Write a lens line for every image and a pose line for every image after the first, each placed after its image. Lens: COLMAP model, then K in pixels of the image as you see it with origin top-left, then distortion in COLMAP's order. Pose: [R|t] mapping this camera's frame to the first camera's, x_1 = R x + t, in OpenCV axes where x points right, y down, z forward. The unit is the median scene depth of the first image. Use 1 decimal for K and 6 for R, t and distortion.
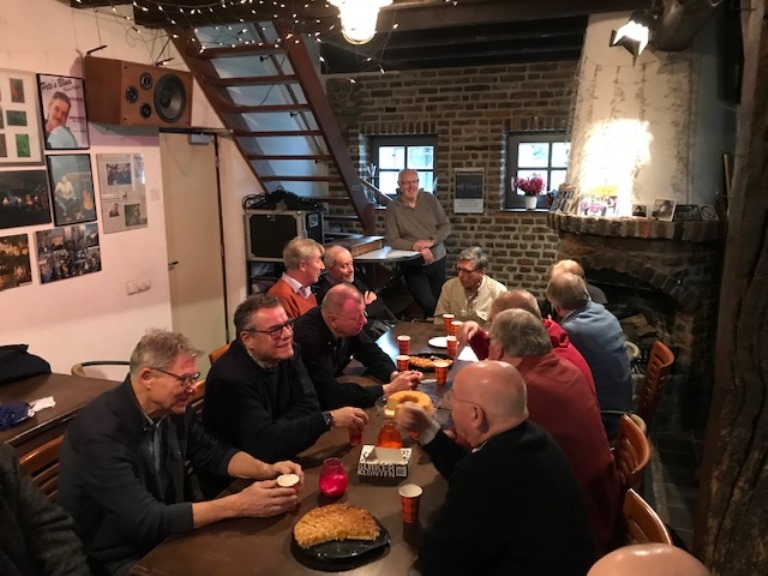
lens RADIAL K [[629.3, 0, 379.7], [0, 629.3, 293.0], [0, 0, 1]] dist [-0.004227, -0.007421]
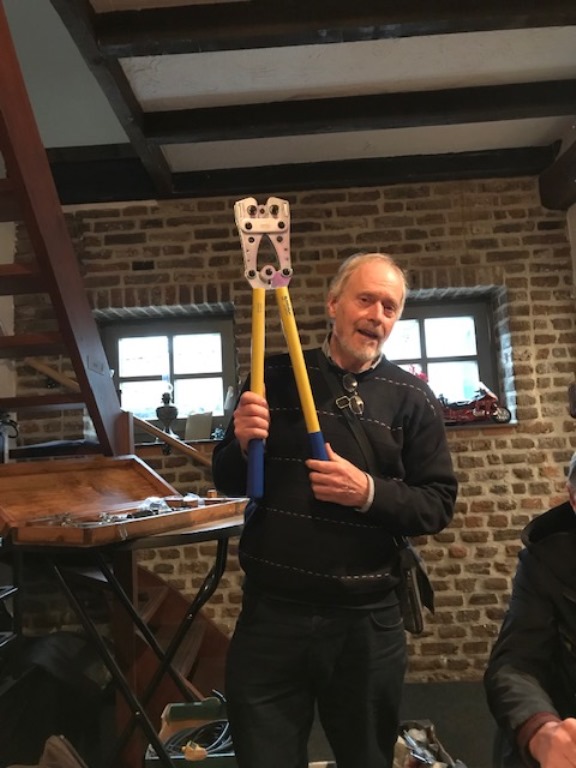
lens RADIAL K [[629.3, 0, 288.0], [0, 629.3, 361.0], [0, 0, 1]] dist [-0.004227, -0.007421]
pose [[0.940754, -0.004654, 0.339058, -0.054522], [0.120283, 0.939464, -0.320843, -0.024022], [-0.317039, 0.342617, 0.884364, 0.547831]]
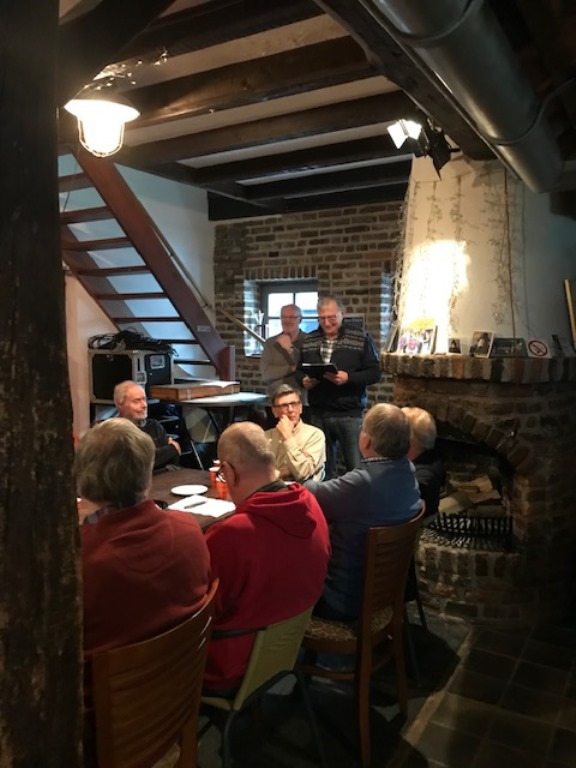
lens RADIAL K [[629.3, 0, 289.1], [0, 629.3, 387.7], [0, 0, 1]] dist [-0.004227, -0.007421]
pose [[0.980875, 0.028523, -0.192538, 0.250498], [-0.052250, 0.991482, -0.119306, 0.023987], [0.187495, 0.127085, 0.974010, 0.108844]]
